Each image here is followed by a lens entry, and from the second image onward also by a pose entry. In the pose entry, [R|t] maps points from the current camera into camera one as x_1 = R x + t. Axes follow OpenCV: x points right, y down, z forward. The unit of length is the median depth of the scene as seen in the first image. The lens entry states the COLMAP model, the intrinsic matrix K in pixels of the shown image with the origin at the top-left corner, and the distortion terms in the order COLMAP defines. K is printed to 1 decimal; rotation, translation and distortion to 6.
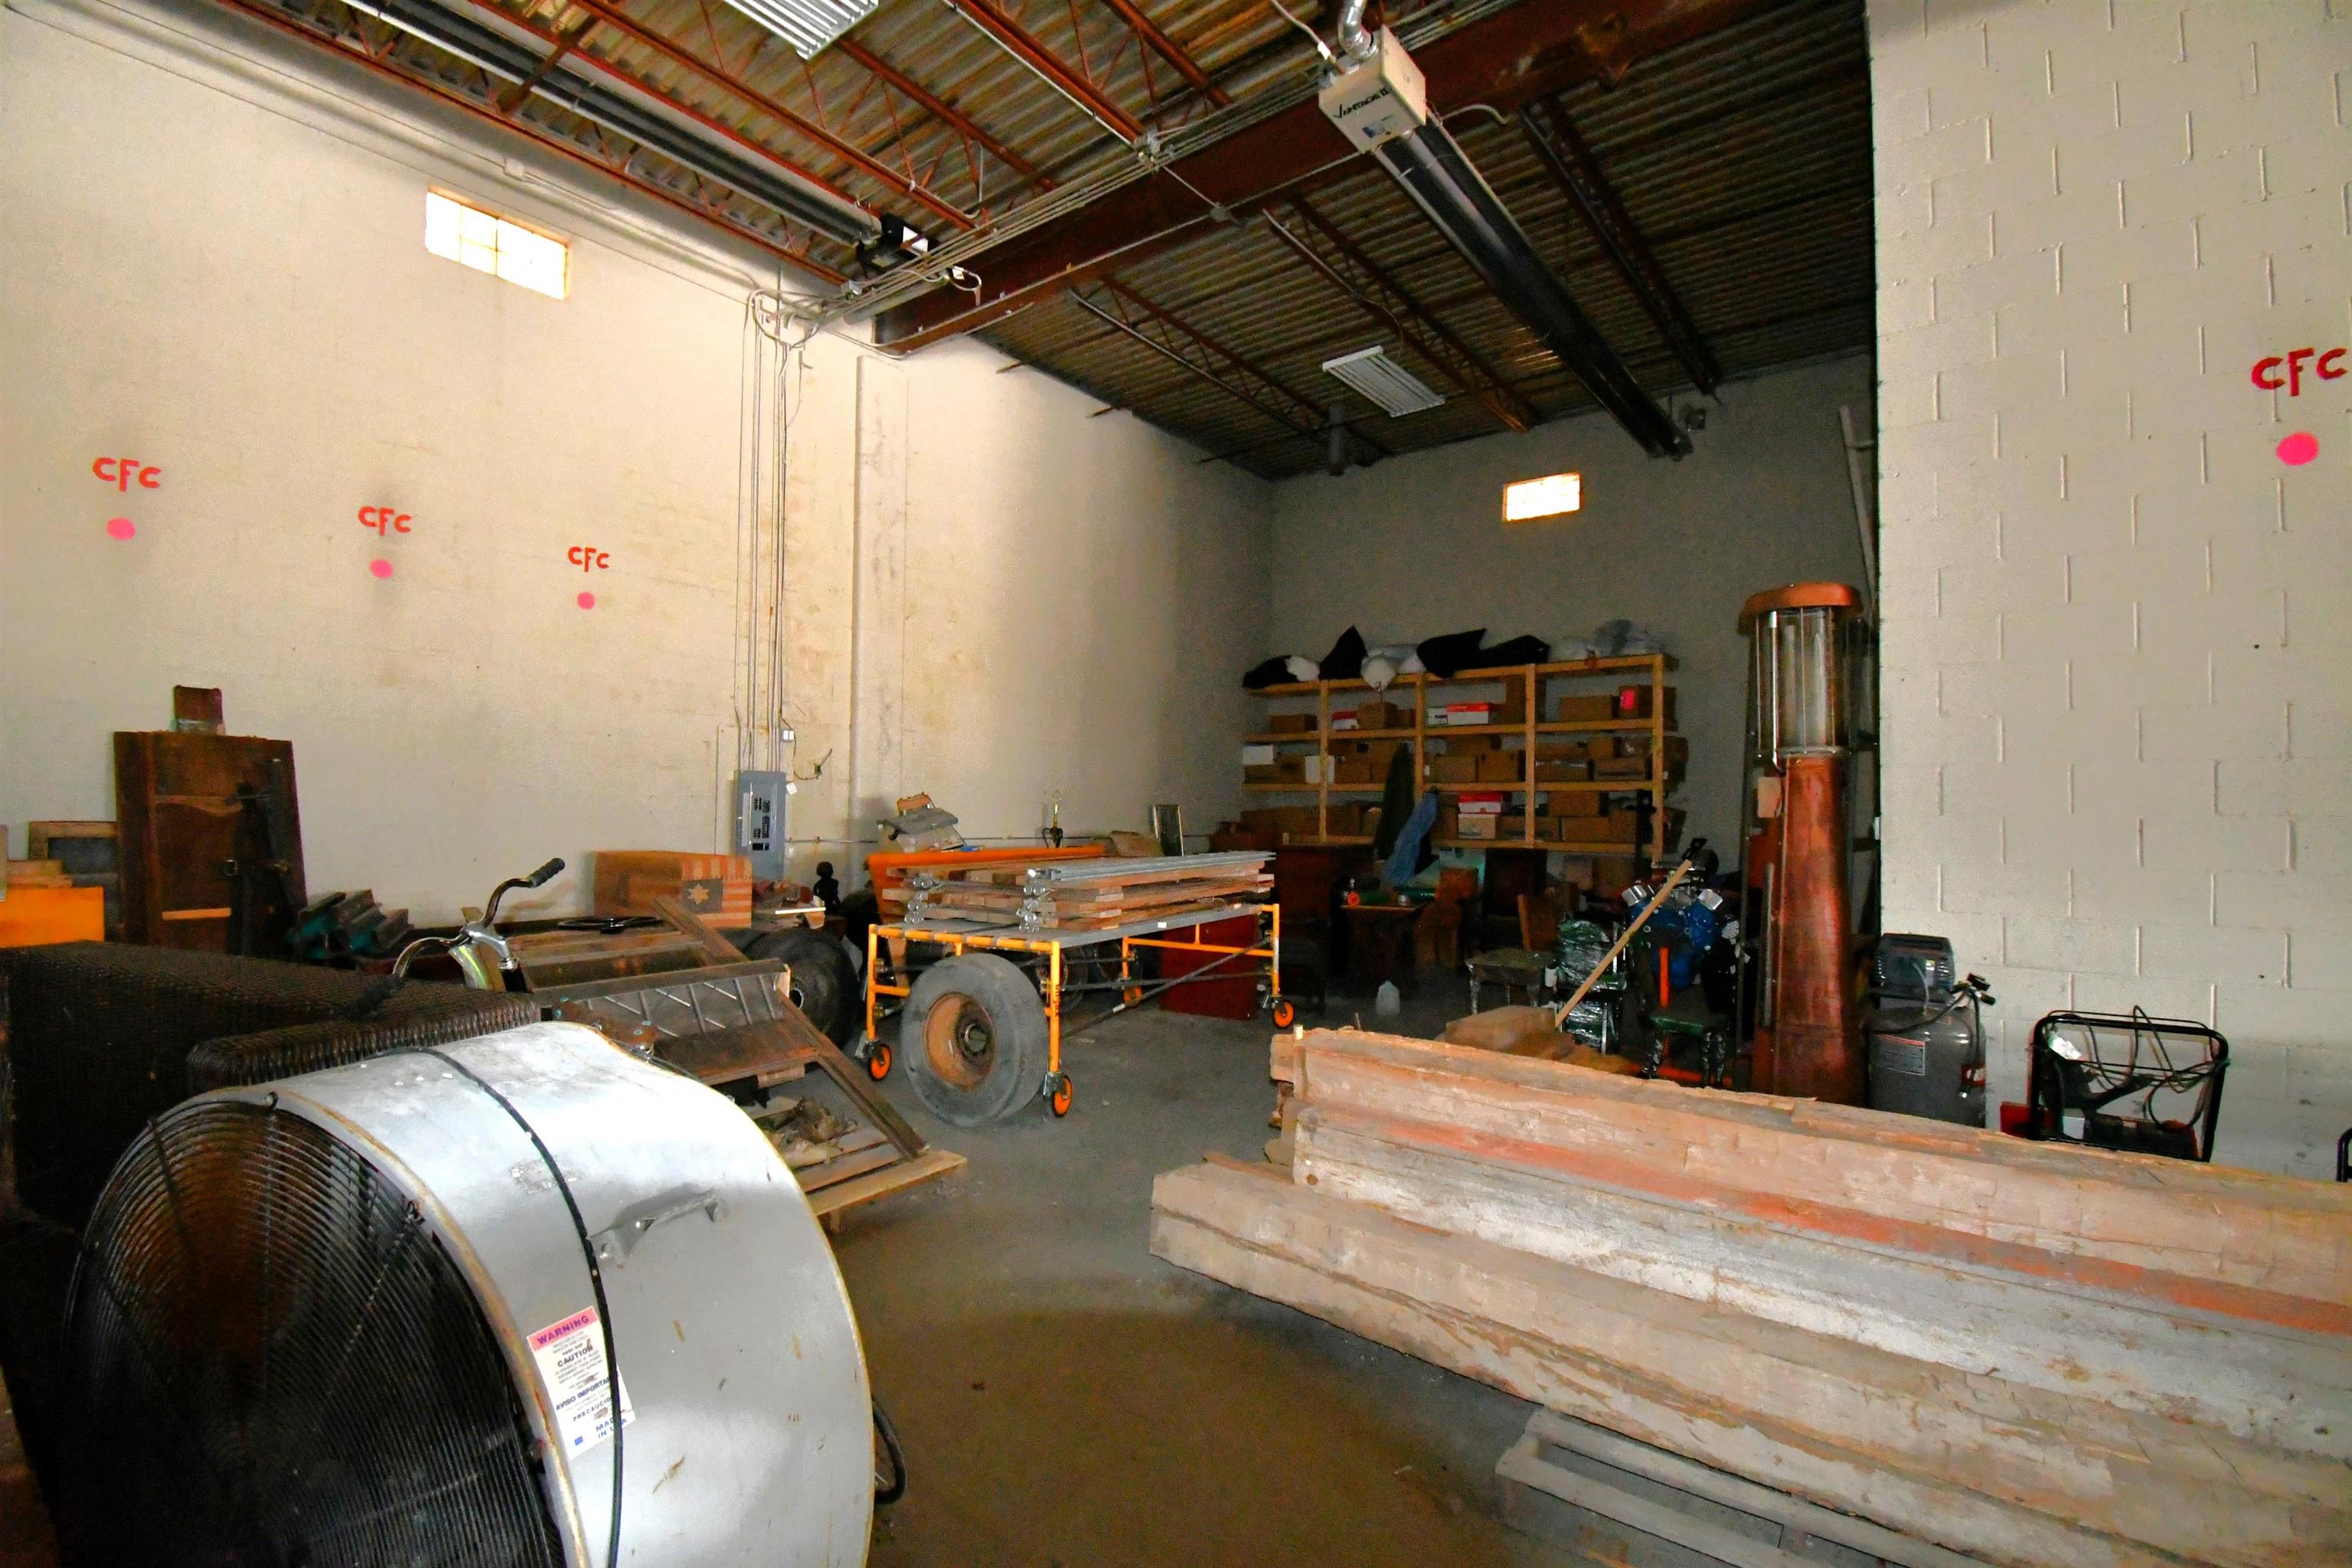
lens RADIAL K [[1034.3, 0, 1176.0], [0, 1034.3, 784.0], [0, 0, 1]] dist [-0.015156, -0.000557]
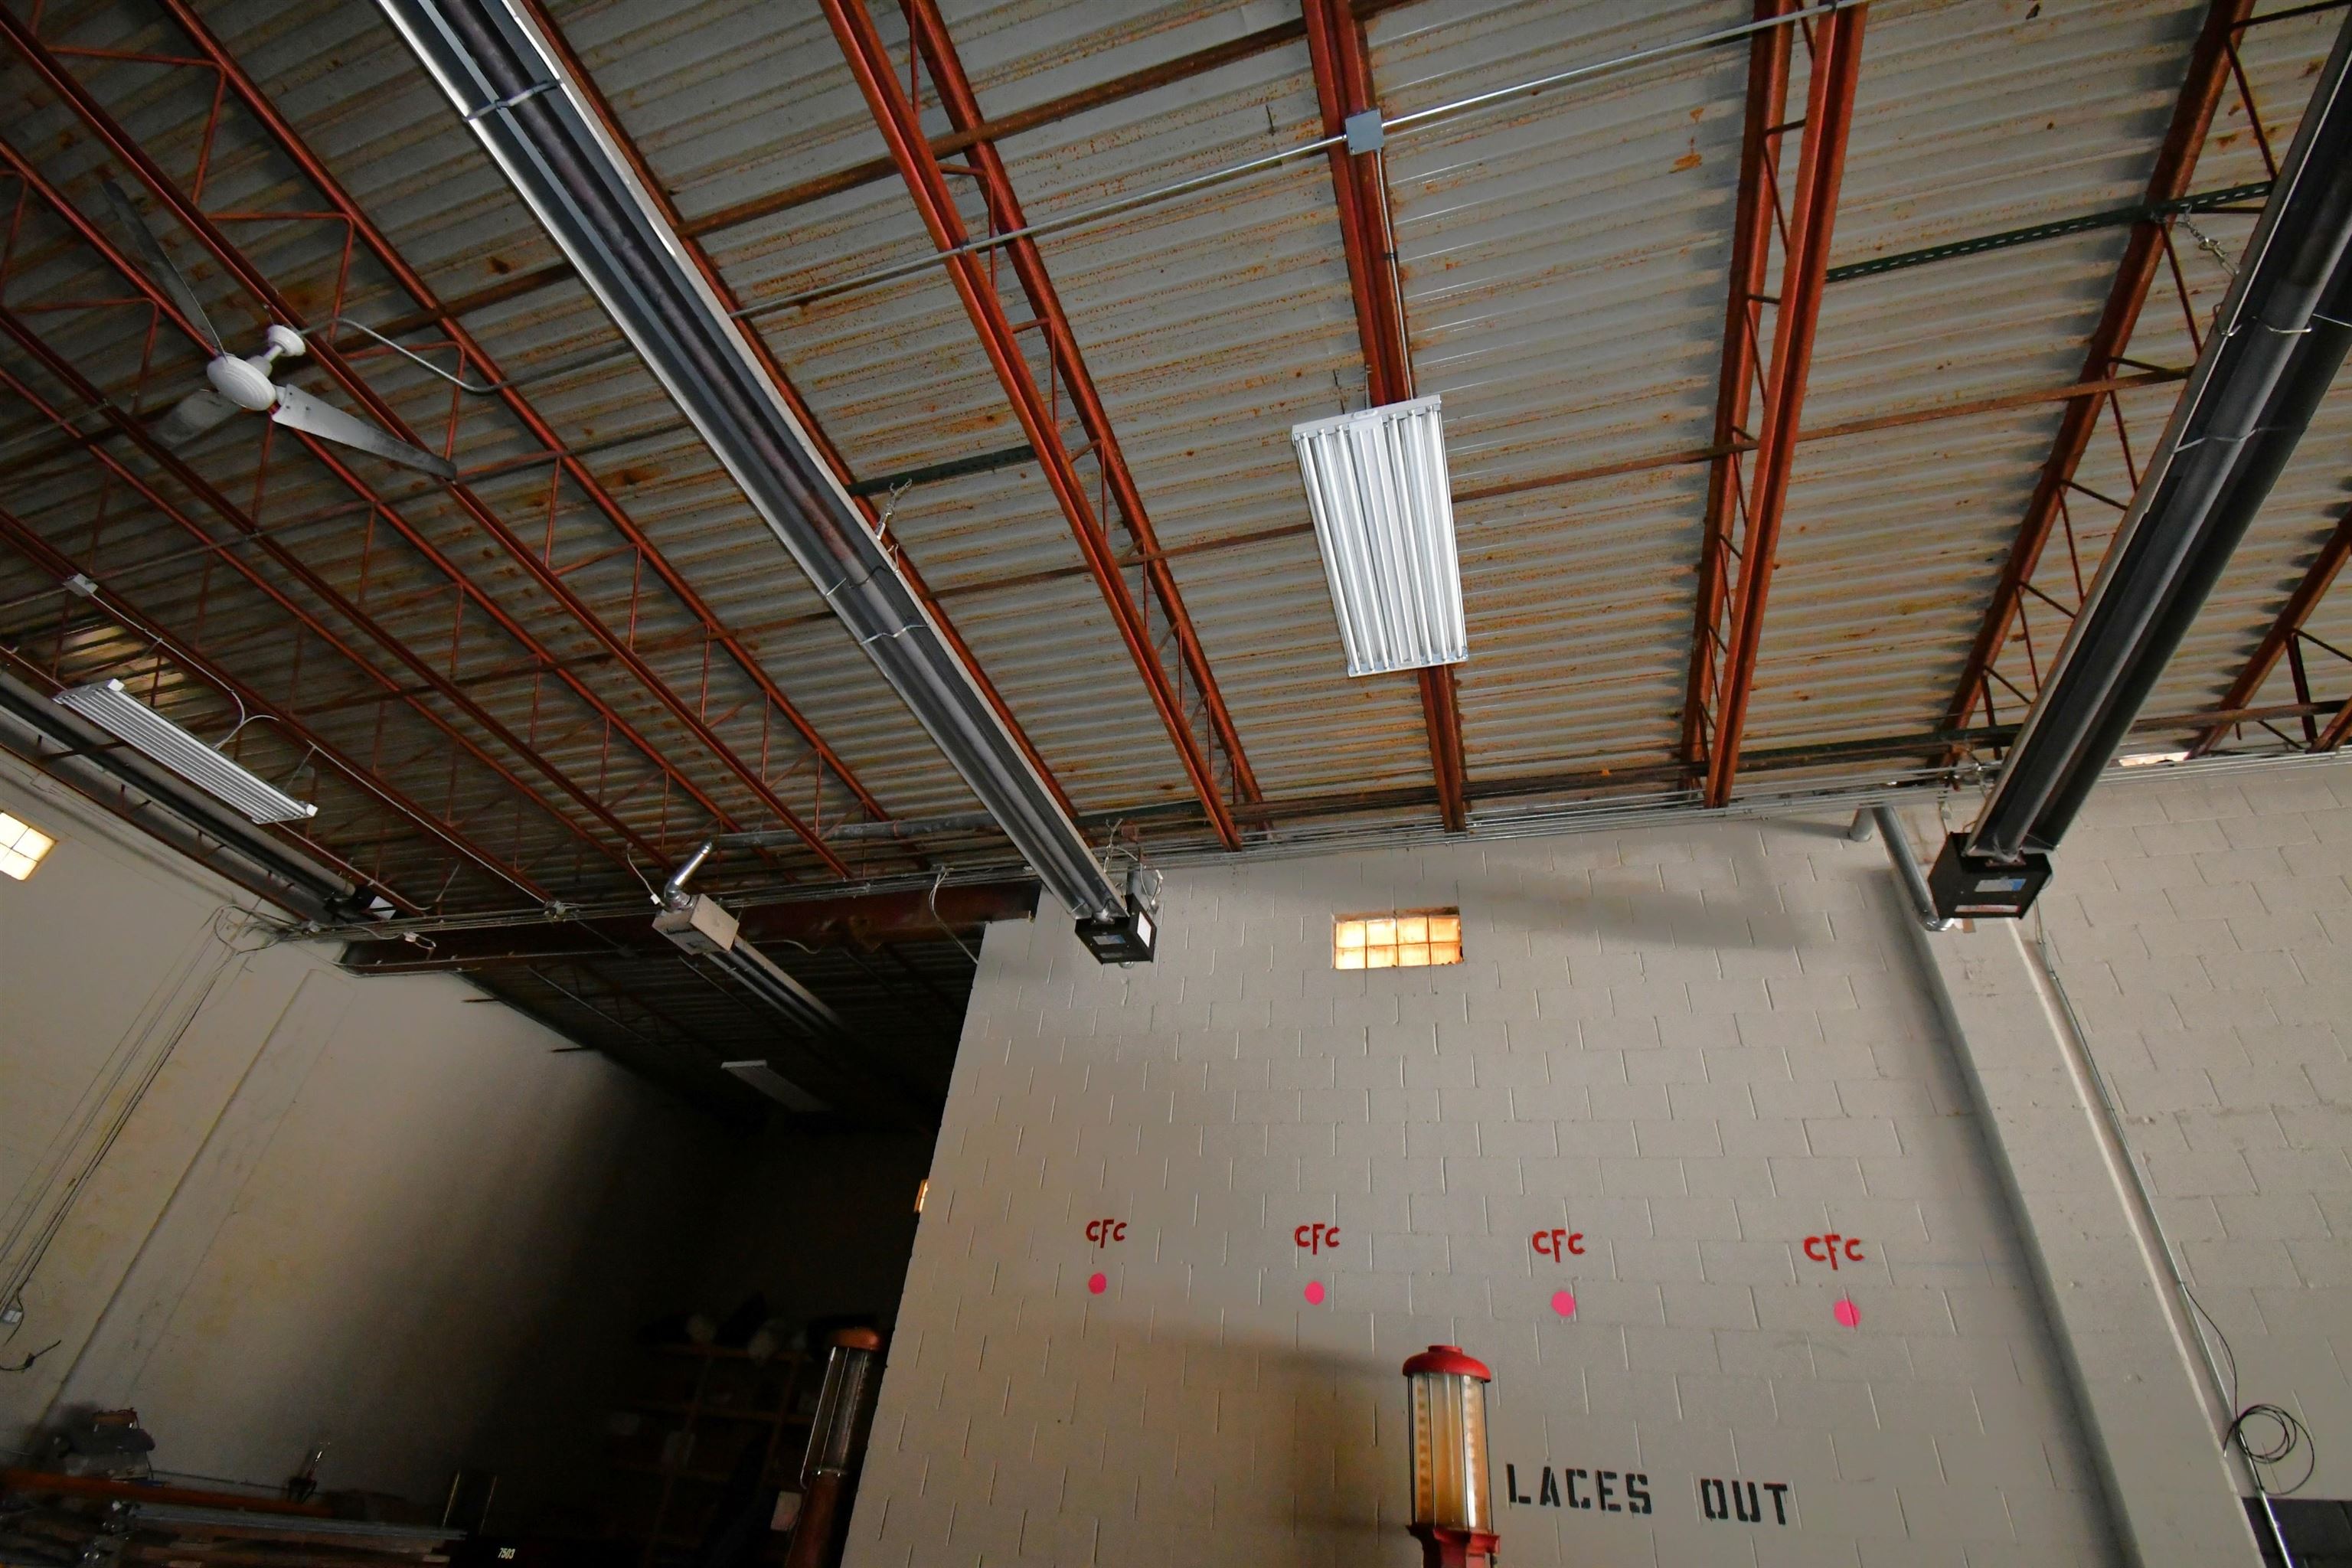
lens RADIAL K [[1039.3, 0, 1161.2], [0, 1039.3, 788.7], [0, 0, 1]] dist [0.023696, -0.020854]
pose [[0.936905, 0.271713, 0.219958, 0.279396], [-0.104605, 0.818267, -0.565241, -0.020694], [-0.333568, 0.506568, 0.795060, -0.359707]]
